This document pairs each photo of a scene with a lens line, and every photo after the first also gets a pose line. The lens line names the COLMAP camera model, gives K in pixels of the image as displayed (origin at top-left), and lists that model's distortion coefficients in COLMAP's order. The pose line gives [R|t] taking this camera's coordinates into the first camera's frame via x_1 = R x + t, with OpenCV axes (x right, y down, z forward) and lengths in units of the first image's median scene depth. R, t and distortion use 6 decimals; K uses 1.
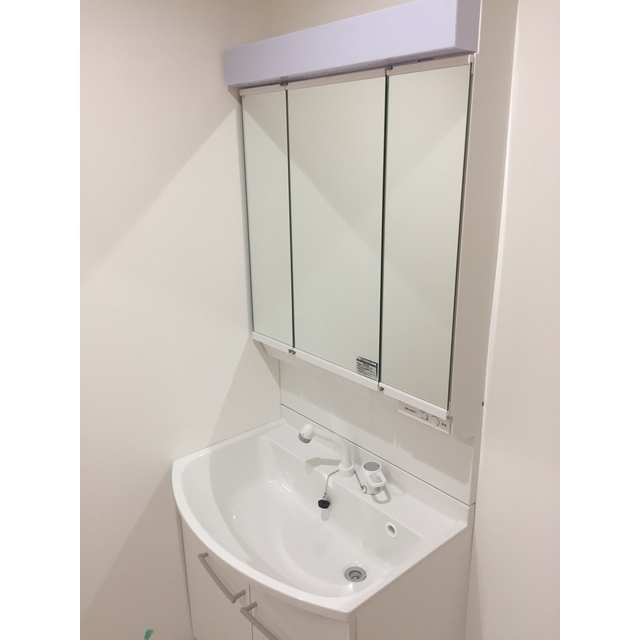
lens RADIAL K [[555.3, 0, 324.1], [0, 555.3, 318.8], [0, 0, 1]] dist [0.046640, -0.007808]
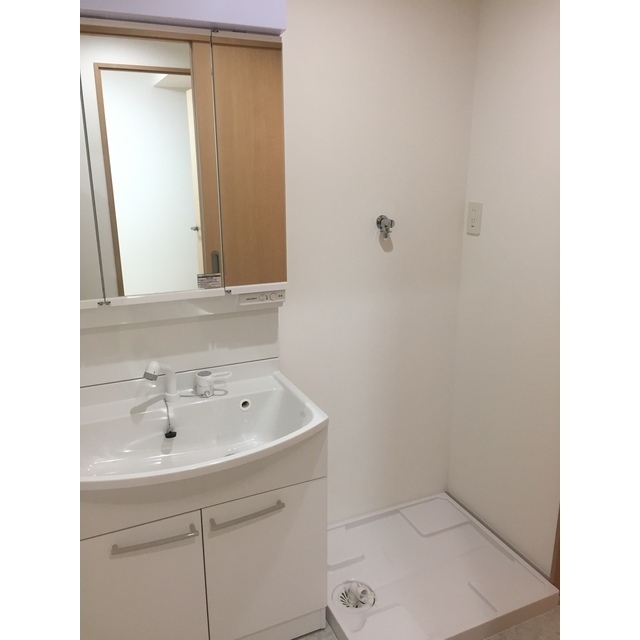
lens RADIAL K [[555.3, 0, 324.1], [0, 555.3, 318.8], [0, 0, 1]] dist [0.046640, -0.007808]
pose [[0.285357, -0.245528, 0.926438, -0.920601], [0.281932, 0.945365, 0.163705, 0.036235], [-0.916016, 0.214478, 0.338989, 0.358257]]
